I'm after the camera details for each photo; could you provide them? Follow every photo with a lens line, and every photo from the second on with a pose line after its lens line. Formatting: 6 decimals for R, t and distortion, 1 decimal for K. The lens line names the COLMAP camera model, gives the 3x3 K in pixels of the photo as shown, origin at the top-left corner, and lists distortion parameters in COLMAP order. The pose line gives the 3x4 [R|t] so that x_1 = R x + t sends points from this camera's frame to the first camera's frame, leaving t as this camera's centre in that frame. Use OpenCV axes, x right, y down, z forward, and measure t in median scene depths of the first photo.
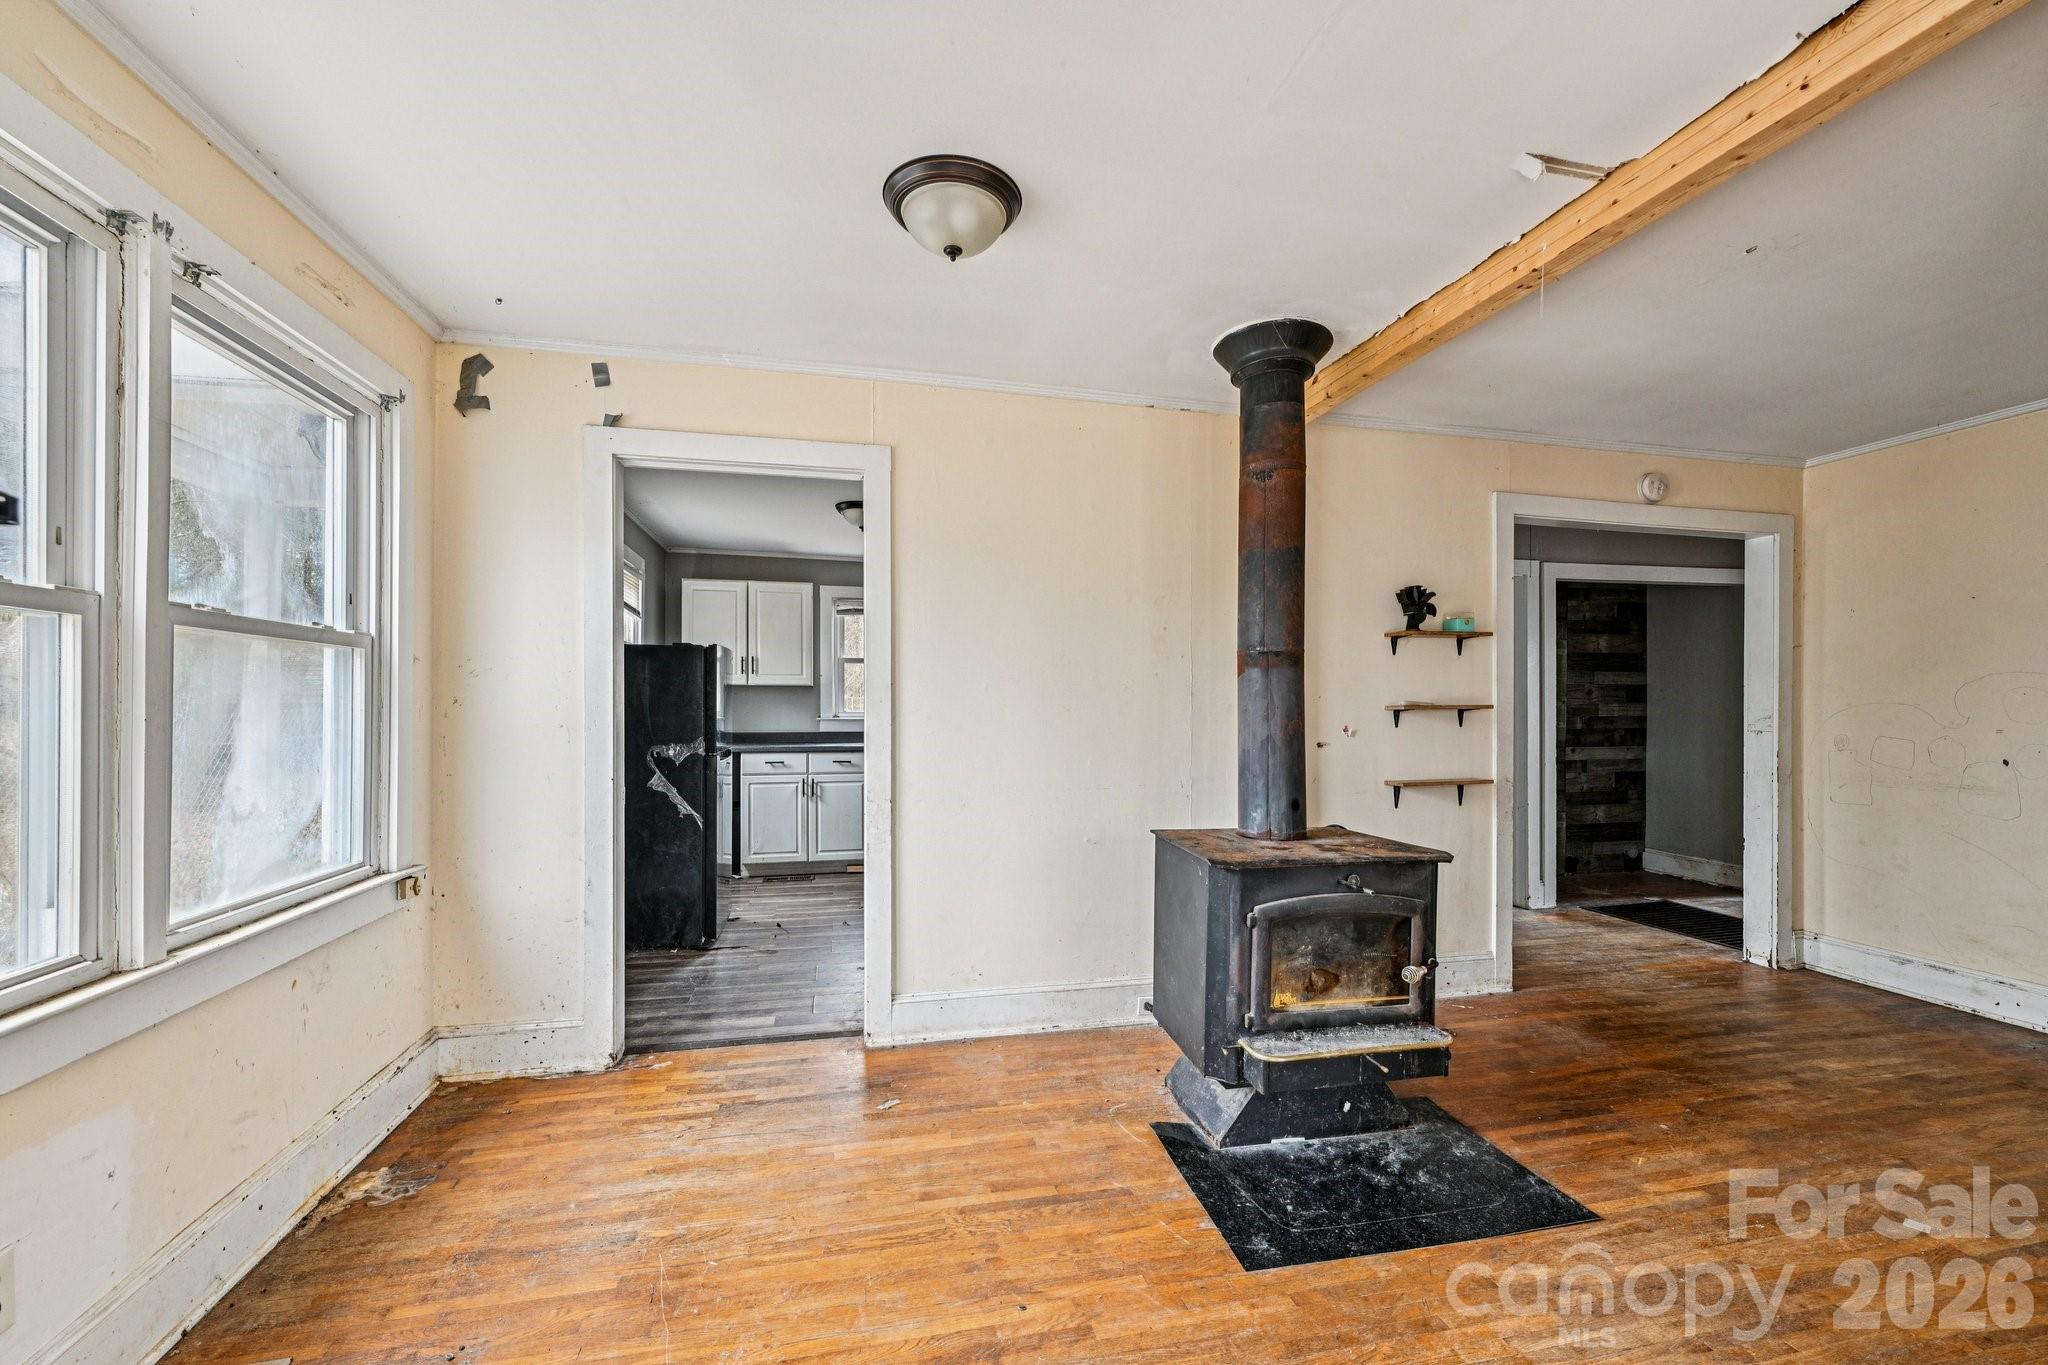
lens RADIAL K [[816.1, 0, 1026.9], [0, 816.1, 708.5], [0, 0, 1]] dist [0.001652, -0.000816]
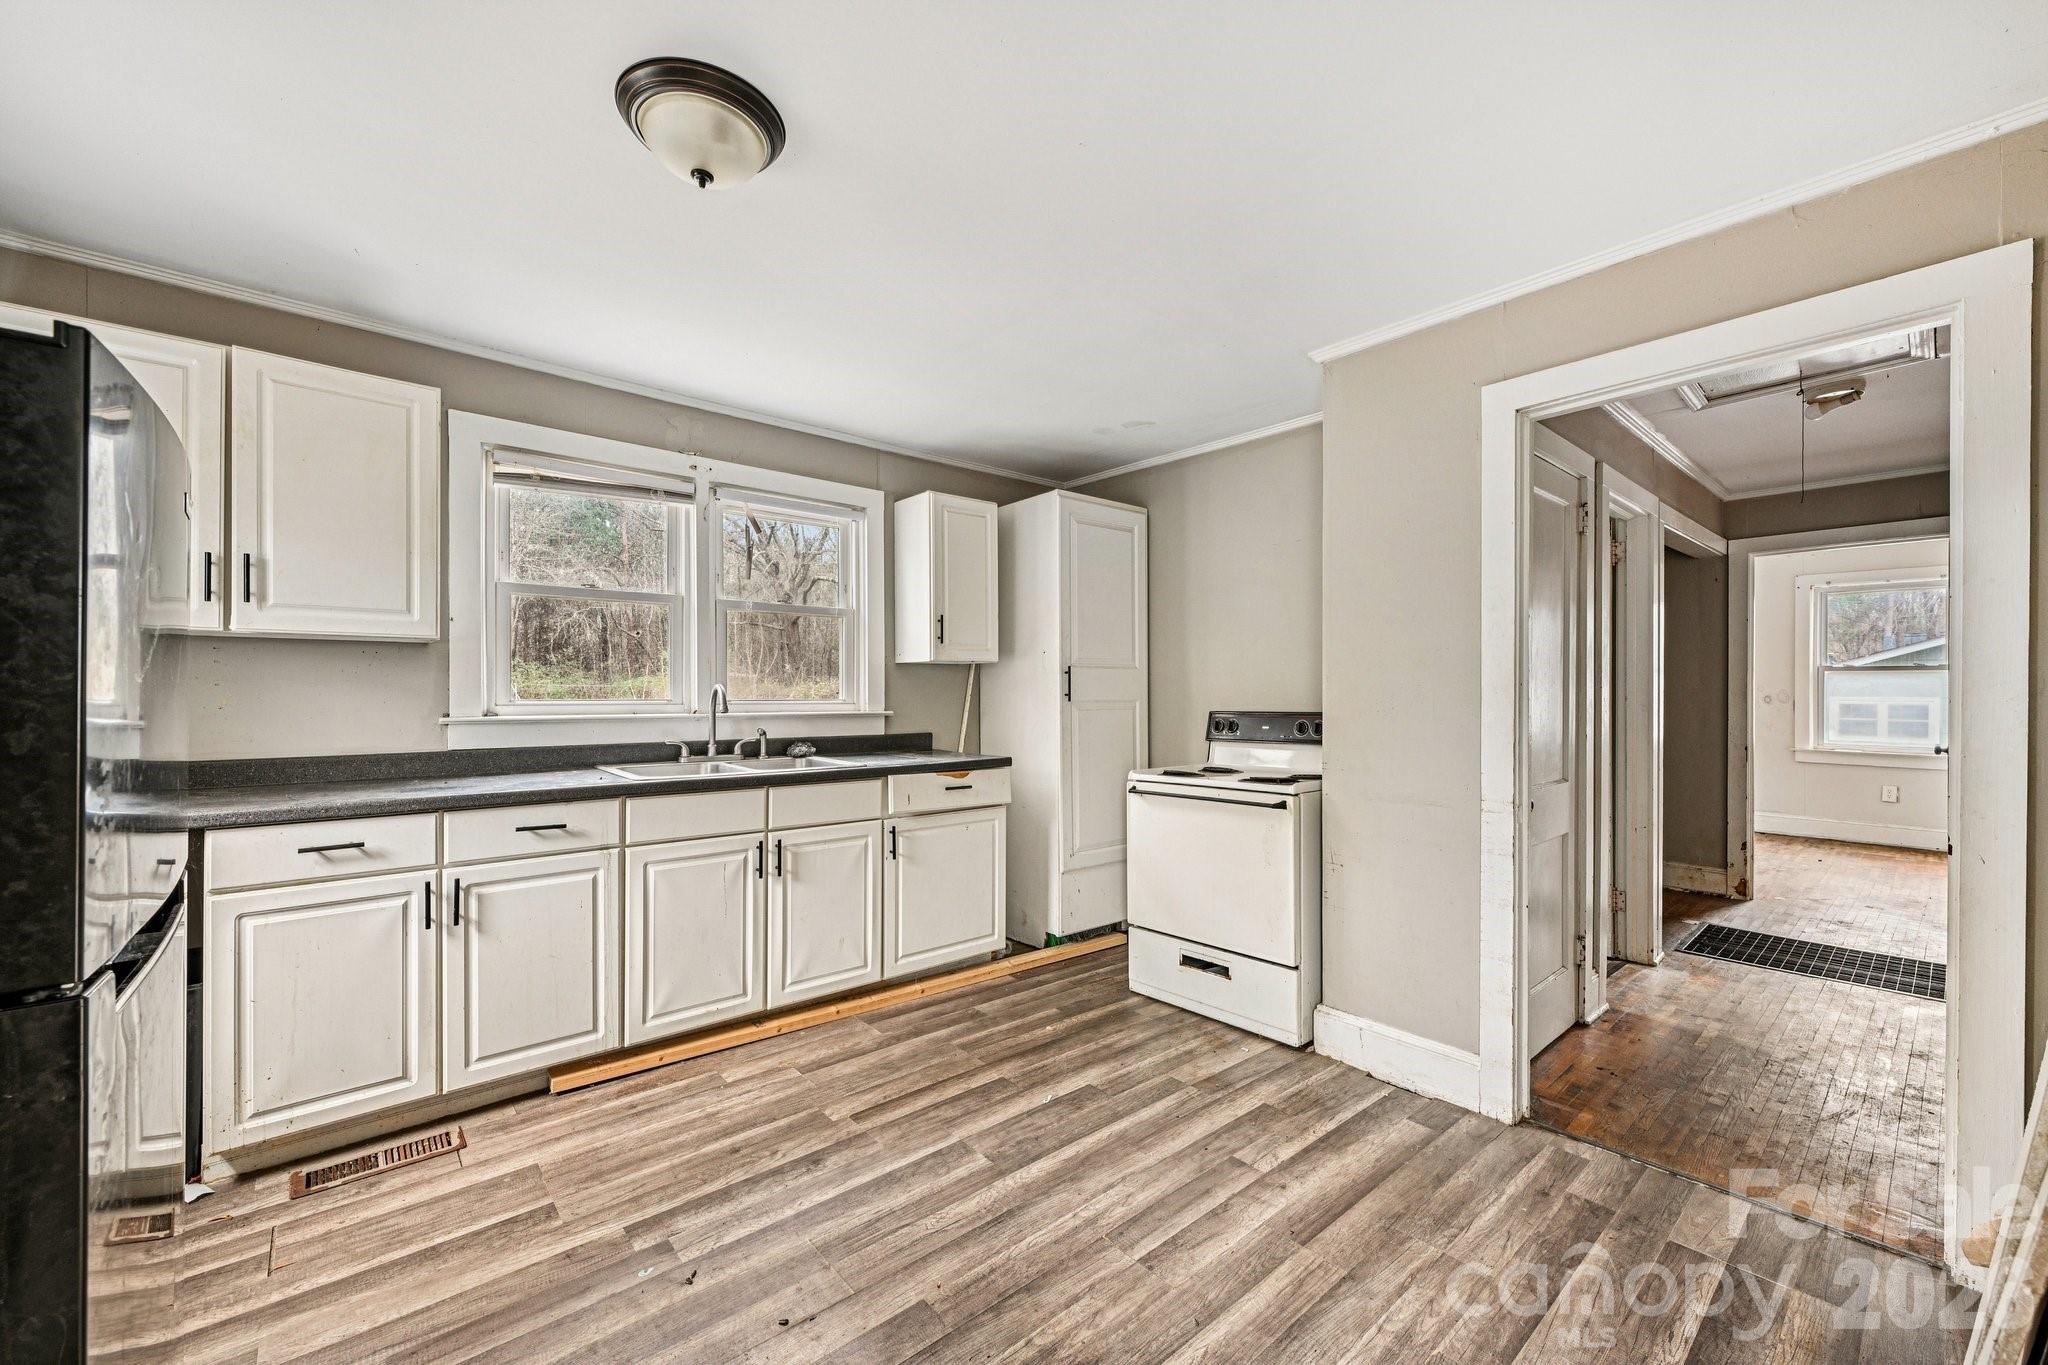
lens RADIAL K [[816.1, 0, 1028.0], [0, 816.1, 688.7], [0, 0, 1]] dist [0.001652, -0.000816]
pose [[0.886939, 0.001384, 0.461884, -0.338737], [0.000242, 0.999994, -0.003462, -0.004580], [-0.461886, 0.003182, 0.886934, 0.896308]]
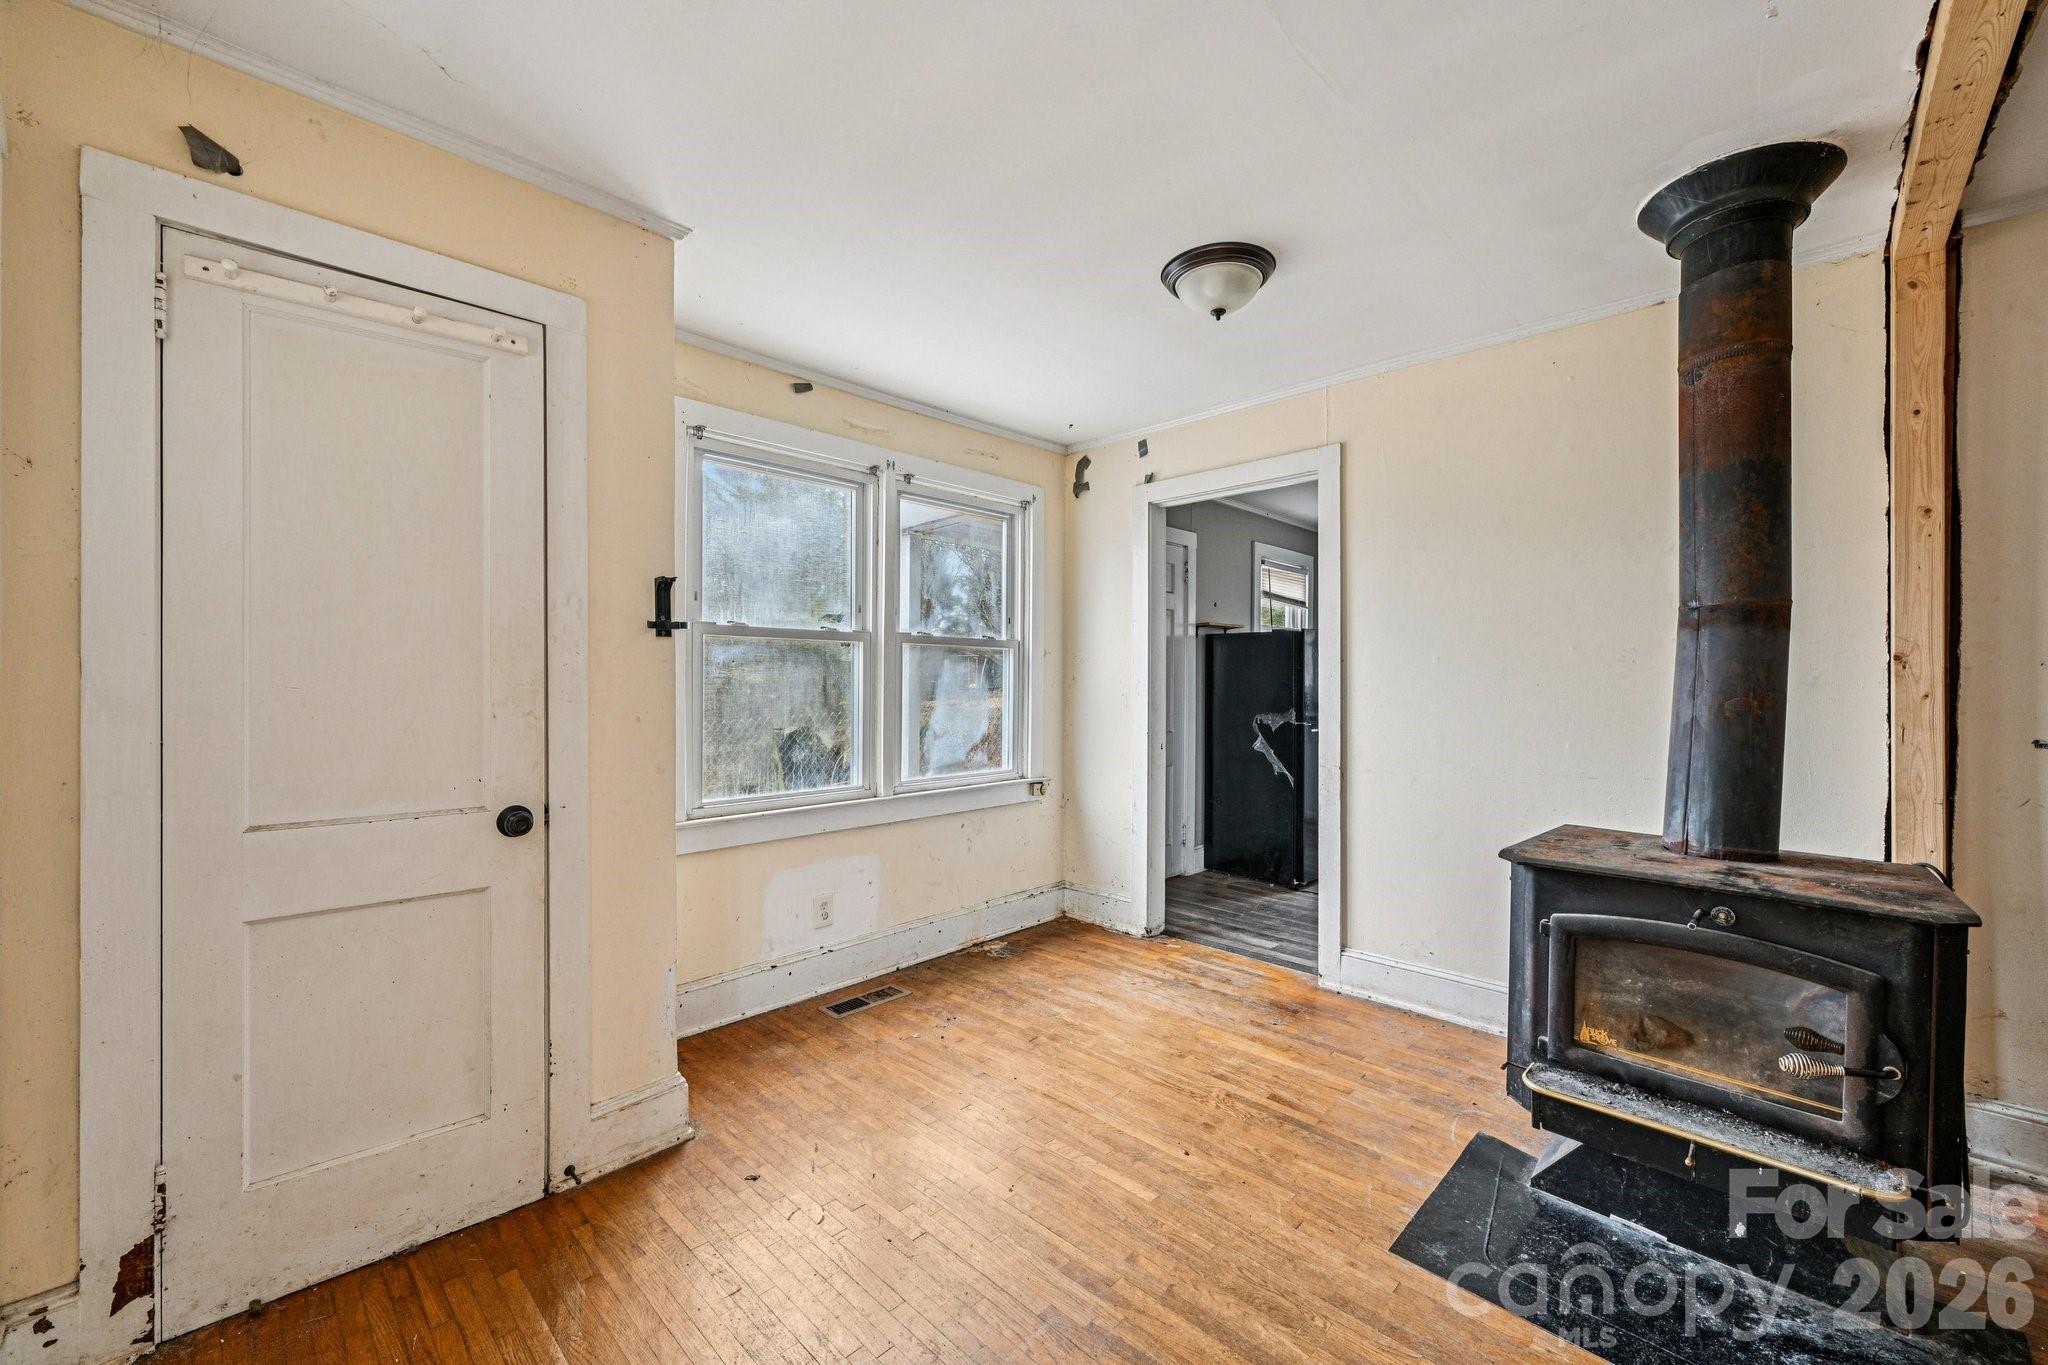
lens RADIAL K [[816.1, 0, 1026.1], [0, 816.1, 682.3], [0, 0, 1]] dist [0.001652, -0.000816]
pose [[0.541296, -0.001502, -0.840831, 0.446458], [-0.003182, 0.999988, -0.003835, 0.004075], [0.840826, 0.004752, 0.541284, 0.048461]]
